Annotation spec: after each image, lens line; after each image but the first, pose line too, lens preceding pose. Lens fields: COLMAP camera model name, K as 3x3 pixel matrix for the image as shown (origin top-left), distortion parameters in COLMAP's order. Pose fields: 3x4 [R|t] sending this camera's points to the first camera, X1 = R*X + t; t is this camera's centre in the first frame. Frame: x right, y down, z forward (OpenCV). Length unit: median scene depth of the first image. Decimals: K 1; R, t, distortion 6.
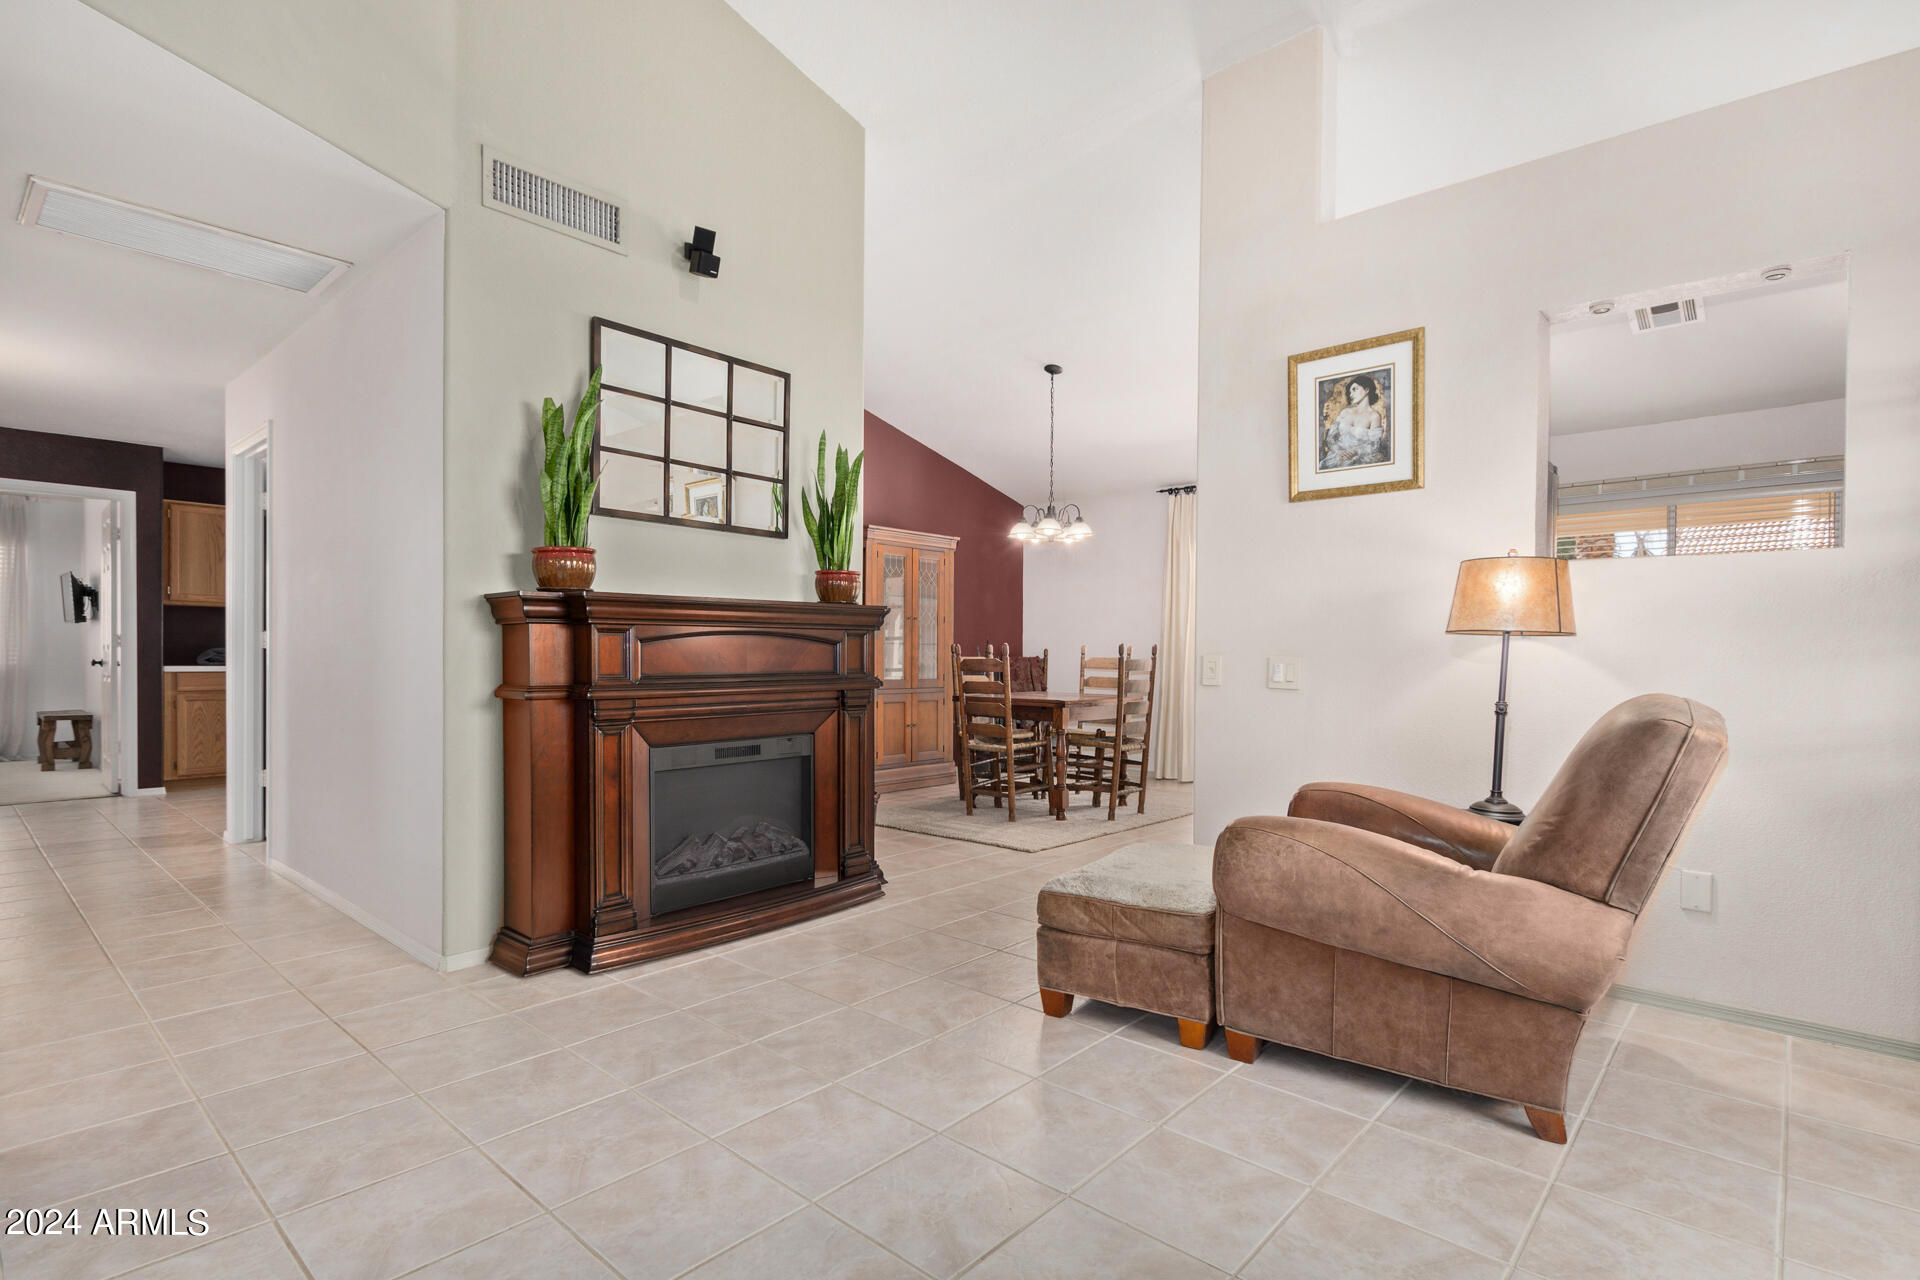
lens RADIAL K [[923.0, 0, 960.0], [0, 923.0, 640.0], [0, 0, 1]] dist [0.000078, 0.000080]
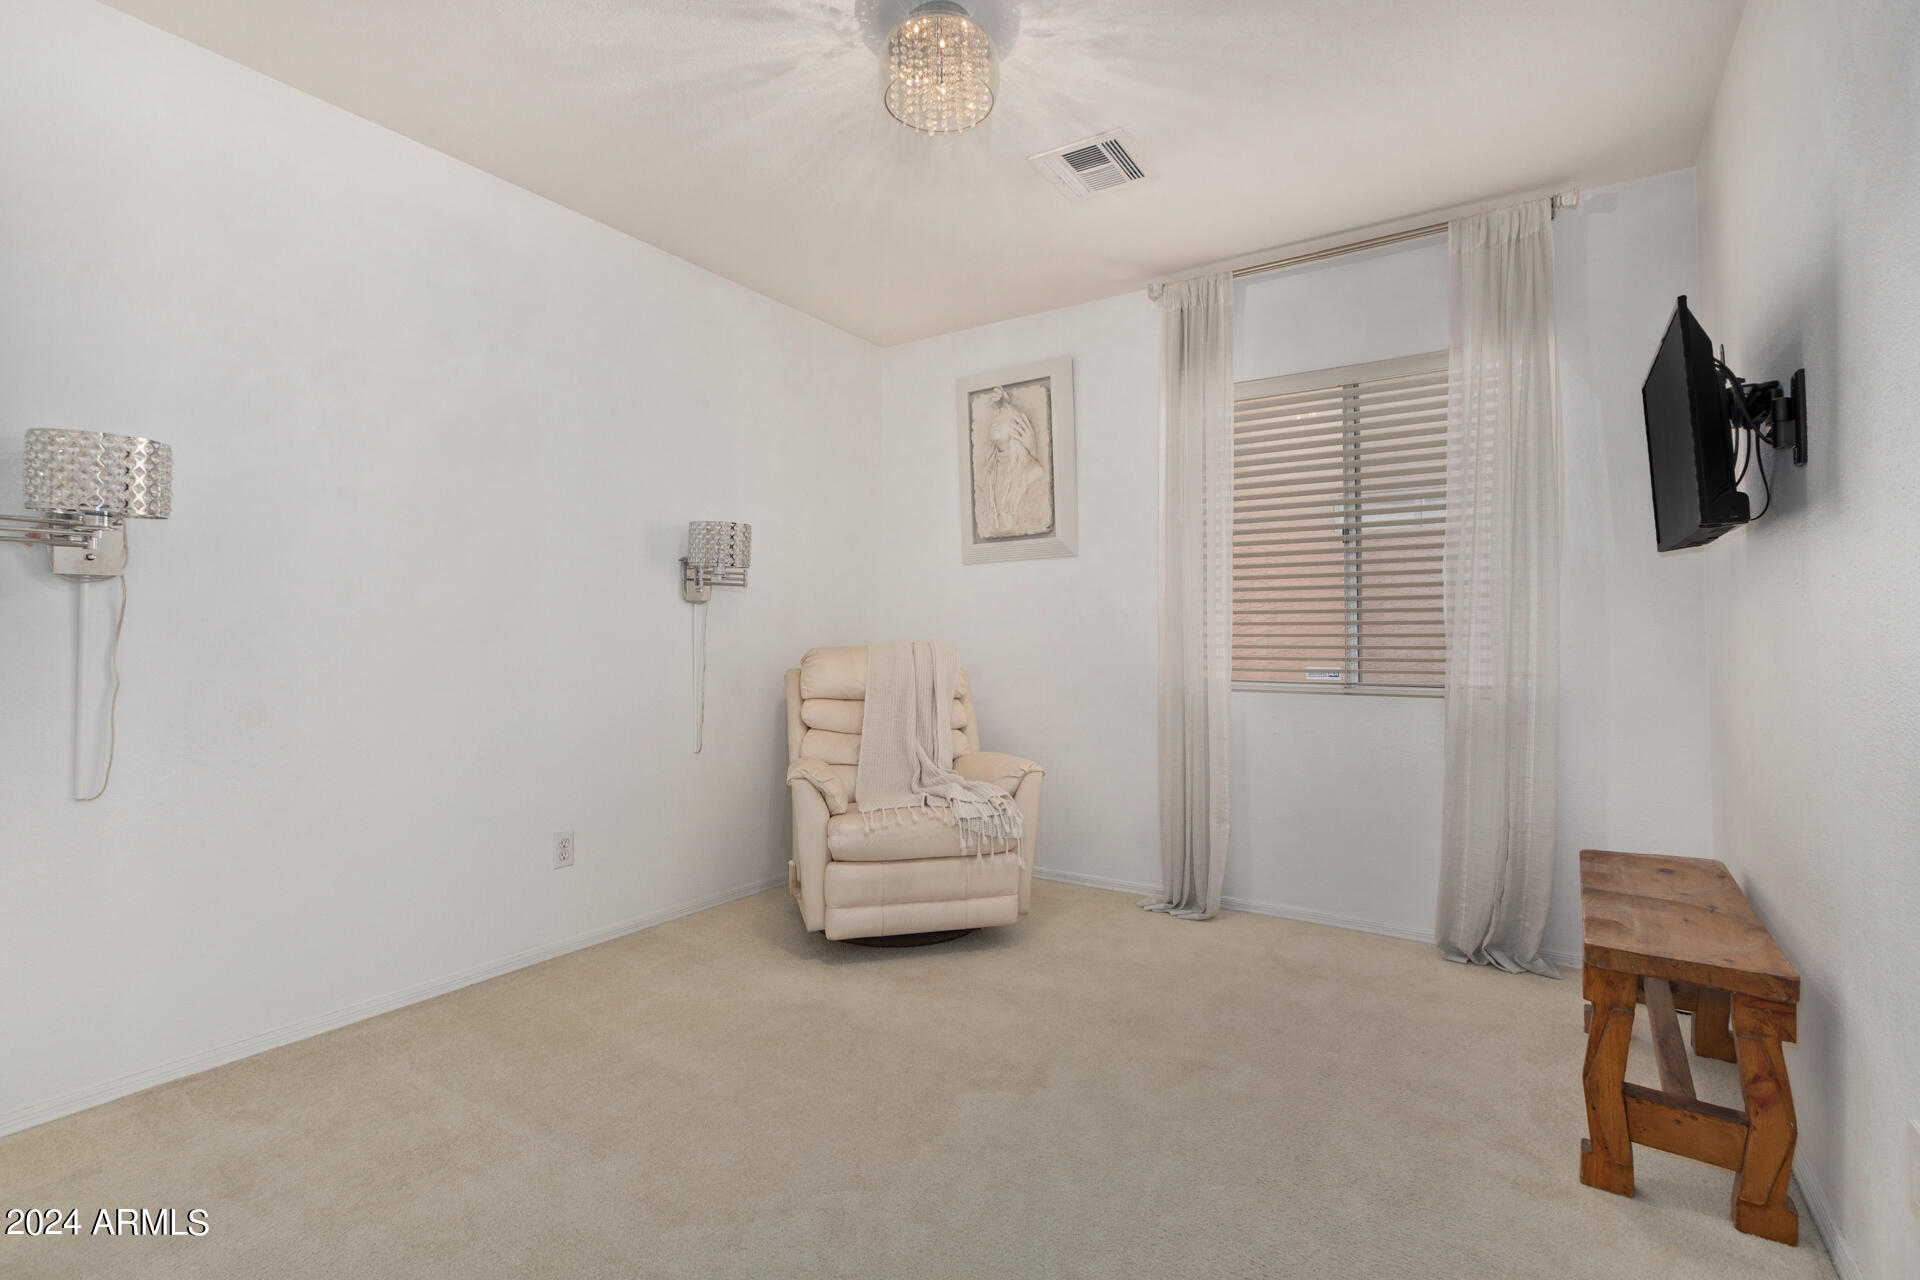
lens RADIAL K [[883.4, 0, 960.0], [0, 883.4, 640.0], [0, 0, 1]] dist [-0.001095, -0.000365]
pose [[0.136262, -0.007975, -0.990641, -0.748340], [0.011575, 0.999912, -0.006457, 0.007928], [0.990605, -0.010587, 0.136343, 0.768277]]
